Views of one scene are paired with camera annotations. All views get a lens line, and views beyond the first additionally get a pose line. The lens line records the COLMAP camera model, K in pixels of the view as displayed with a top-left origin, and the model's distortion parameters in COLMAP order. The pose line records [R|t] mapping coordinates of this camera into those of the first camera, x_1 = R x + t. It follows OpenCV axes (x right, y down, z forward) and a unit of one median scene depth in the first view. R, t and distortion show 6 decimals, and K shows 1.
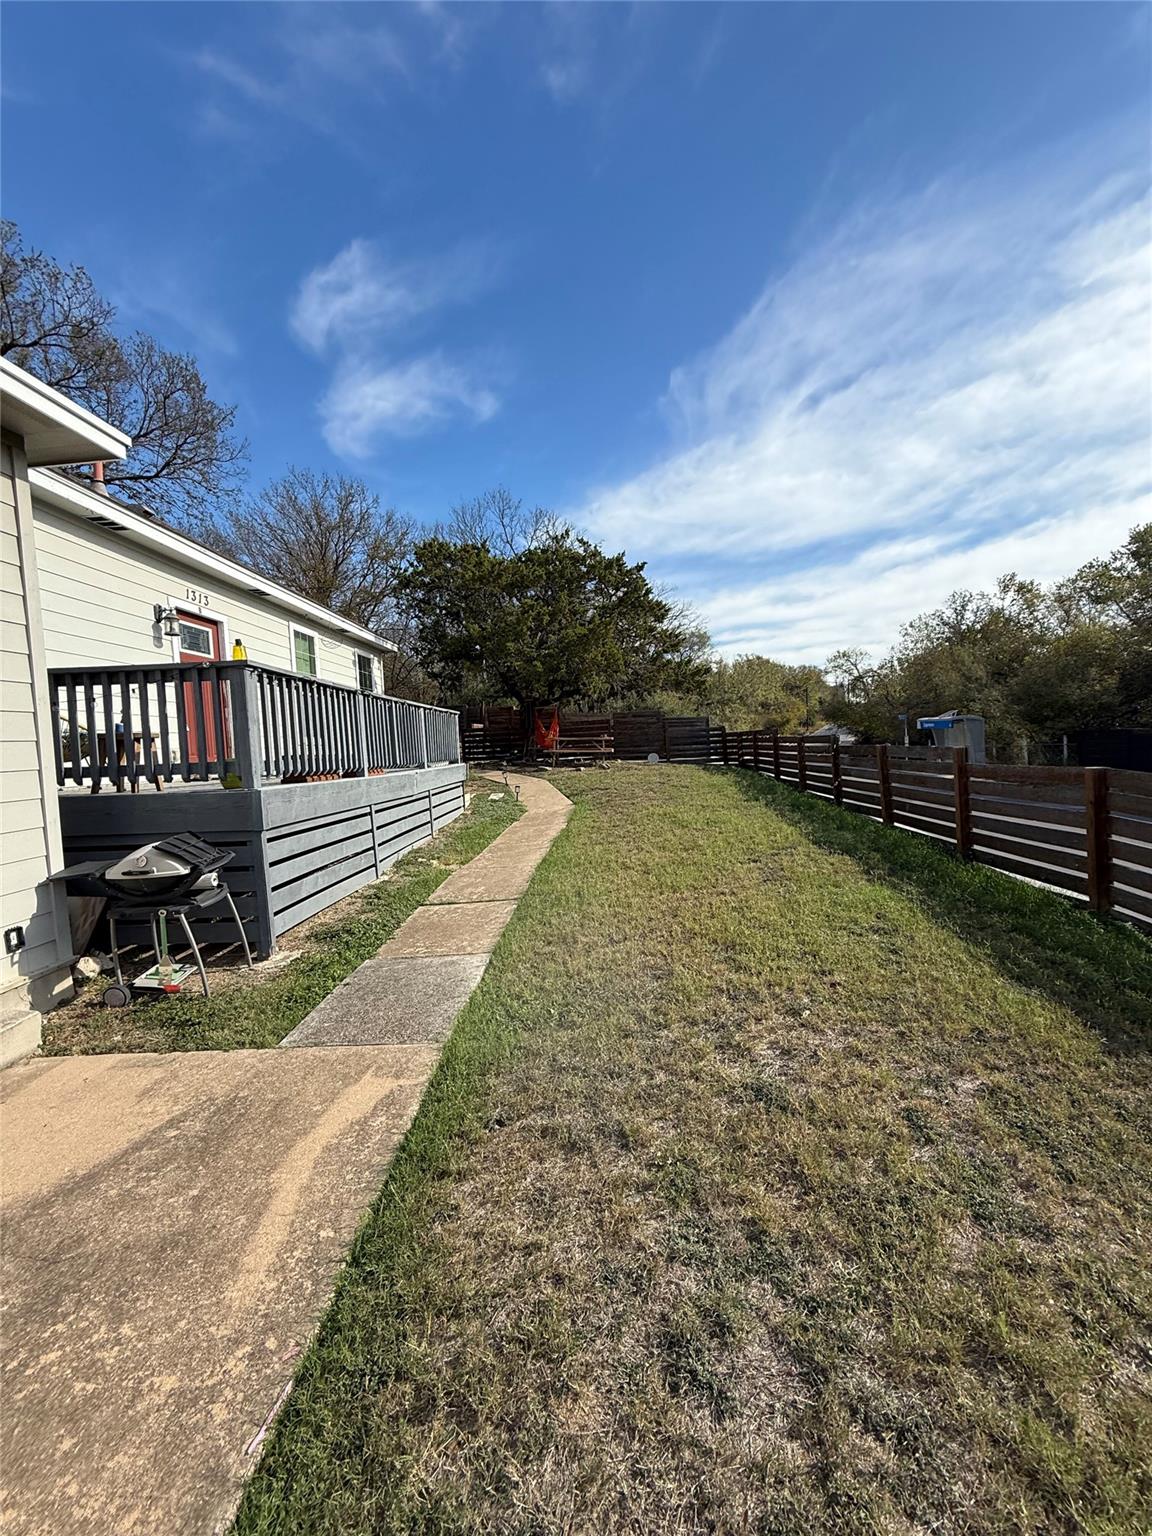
lens RADIAL K [[607.0, 0, 574.4], [0, 607.0, 770.8], [0, 0, 1]] dist [0.000006, -0.000236]
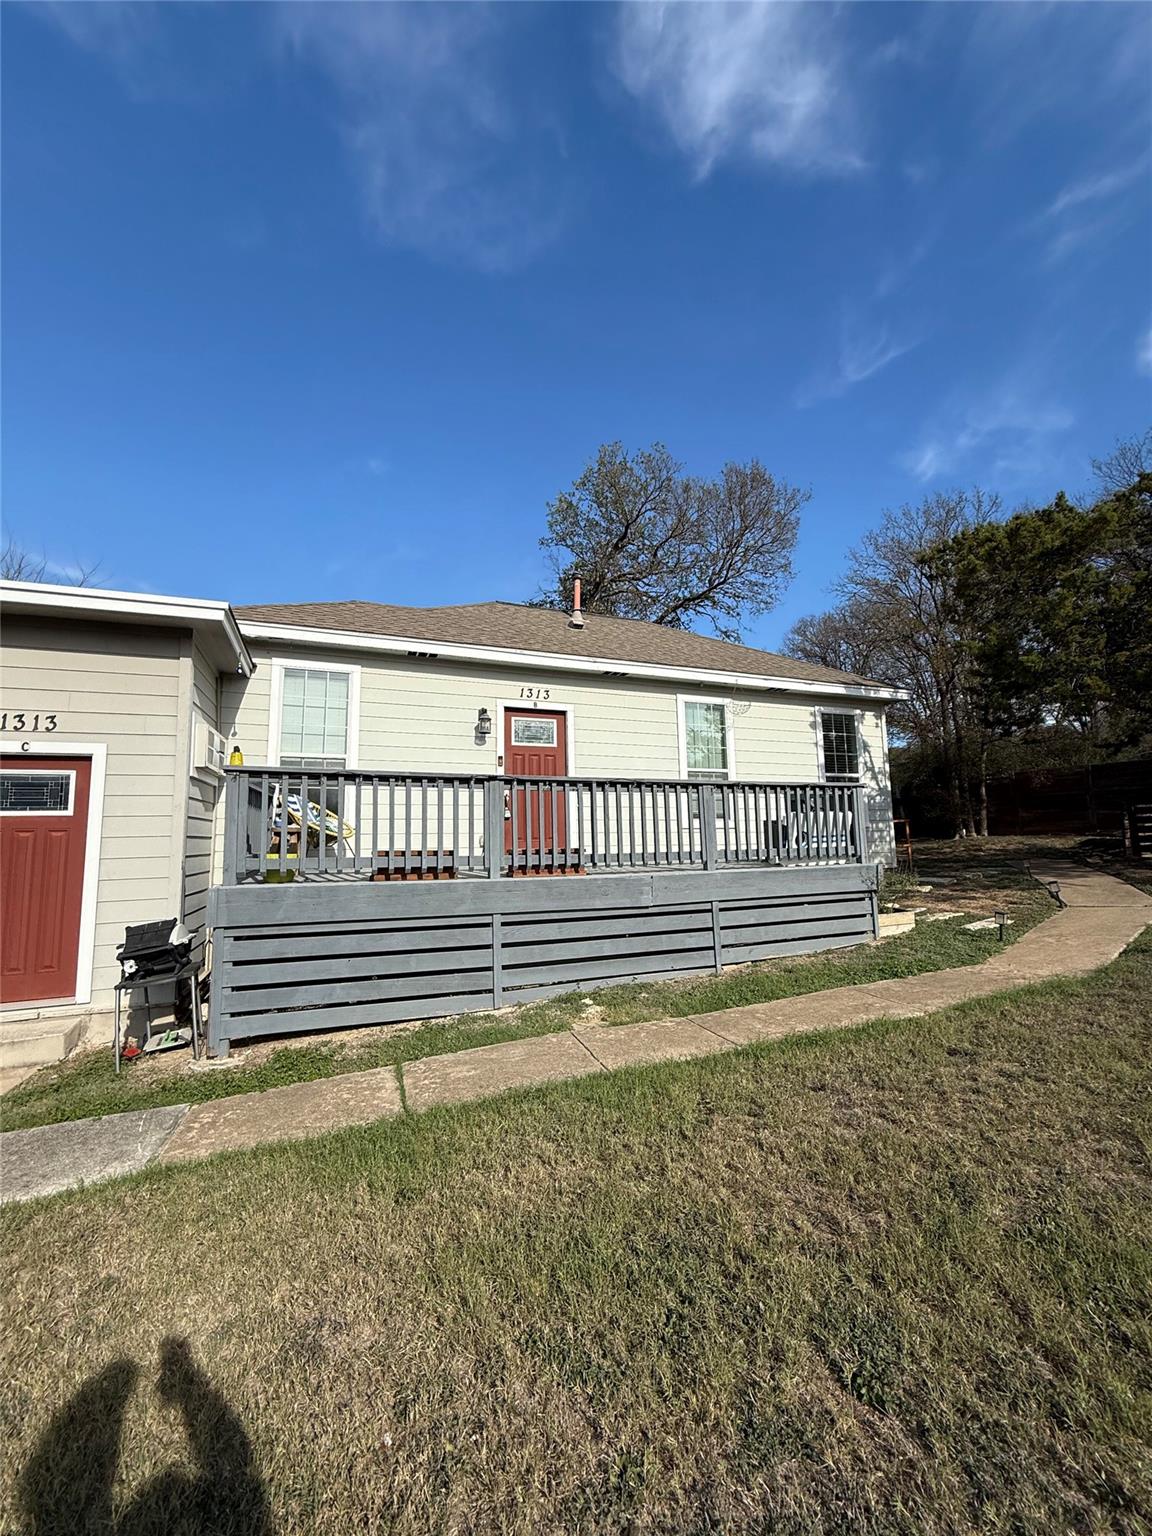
lens RADIAL K [[607.0, 0, 577.8], [0, 607.0, 765.6], [0, 0, 1]] dist [0.000006, -0.000236]
pose [[0.401884, -0.064683, -0.913403, 0.397104], [-0.042550, 0.995105, -0.089190, -0.062880], [0.914702, 0.074709, 0.397164, 0.645845]]
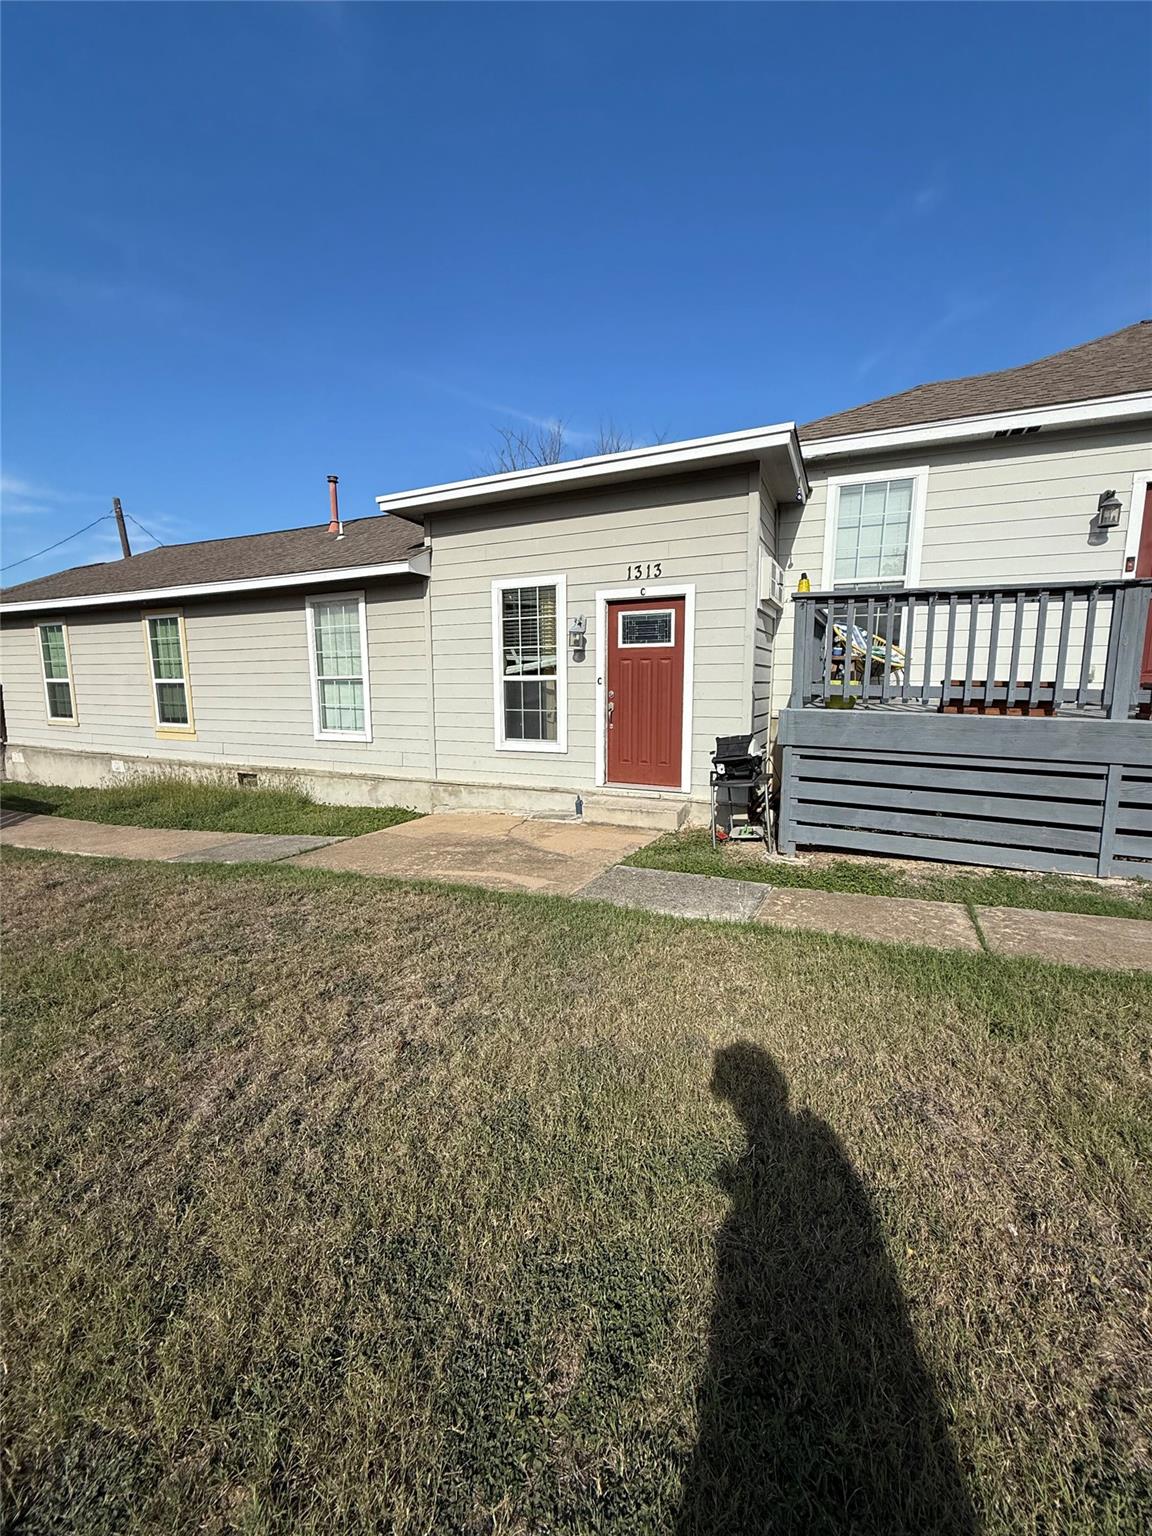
lens RADIAL K [[607.0, 0, 573.5], [0, 607.0, 765.8], [0, 0, 1]] dist [0.000006, -0.000236]
pose [[-0.388448, 0.177649, -0.904184, 0.390836], [-0.023062, 0.979059, 0.202267, -0.048954], [0.921182, 0.099422, -0.376217, 0.607844]]
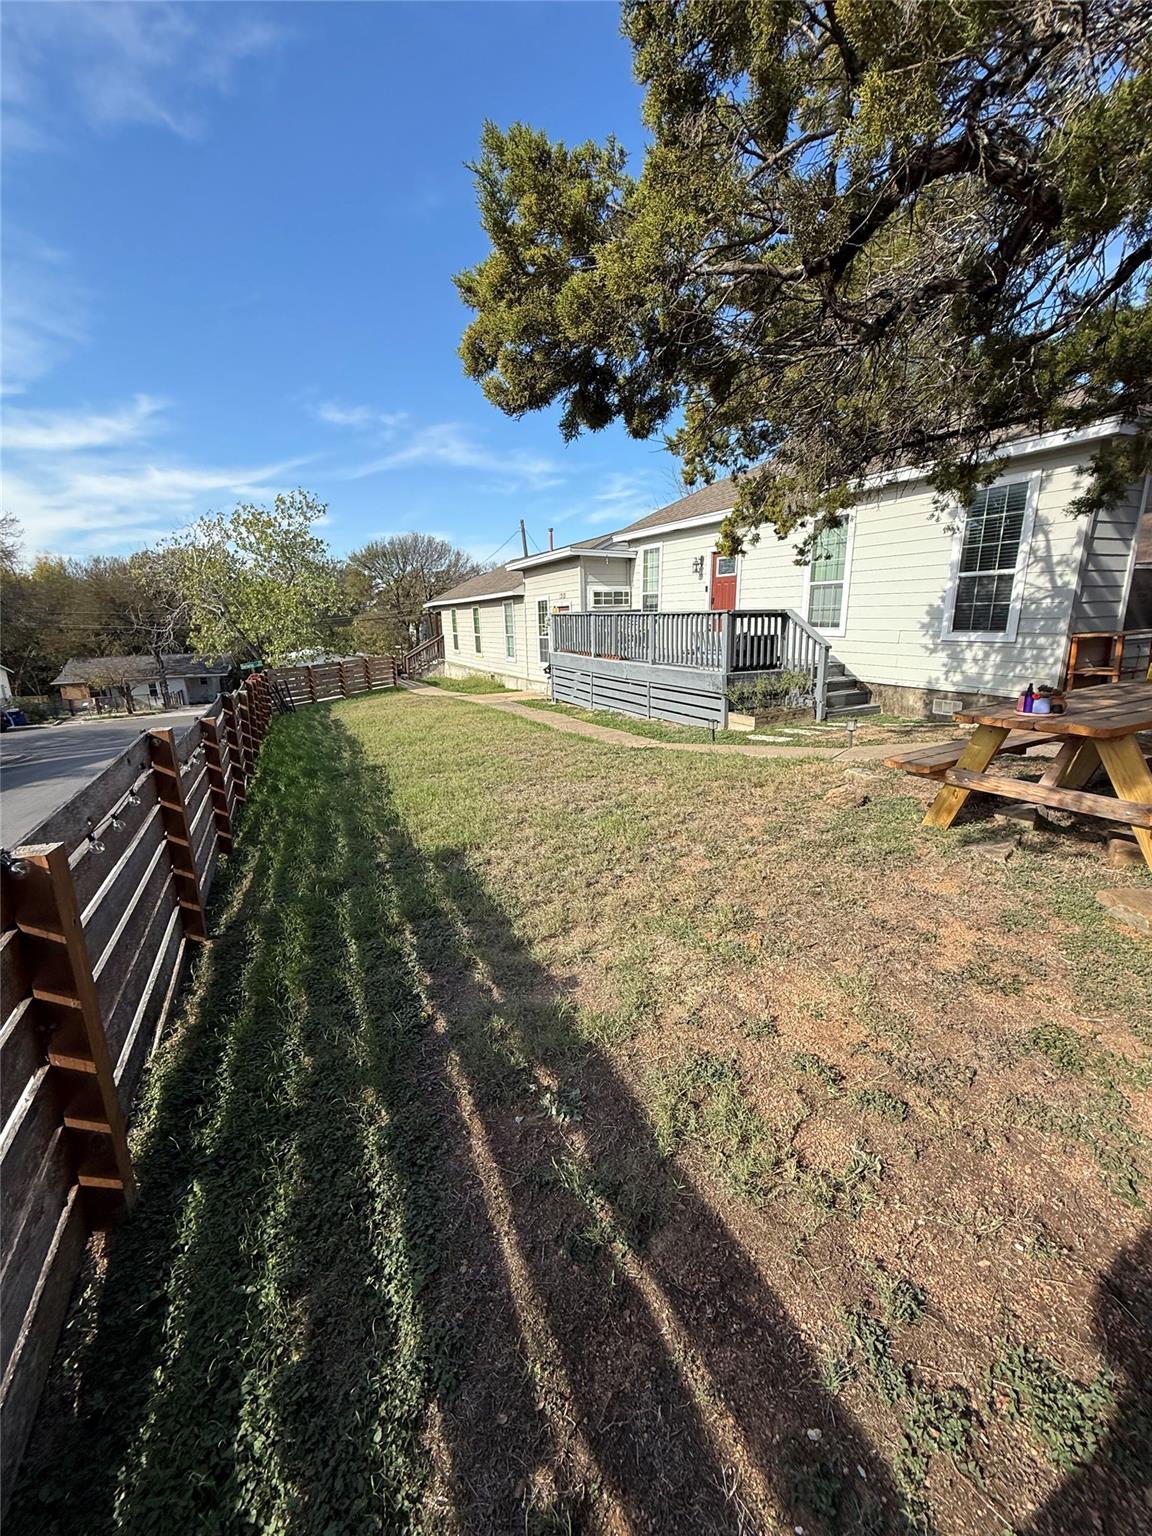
lens RADIAL K [[607.0, 0, 575.6], [0, 607.0, 768.8], [0, 0, 1]] dist [0.000006, -0.000236]
pose [[-0.882646, 0.180220, -0.434117, 0.540836], [0.044652, 0.951548, 0.304241, -0.211654], [0.467913, 0.249153, -0.847927, 2.313730]]
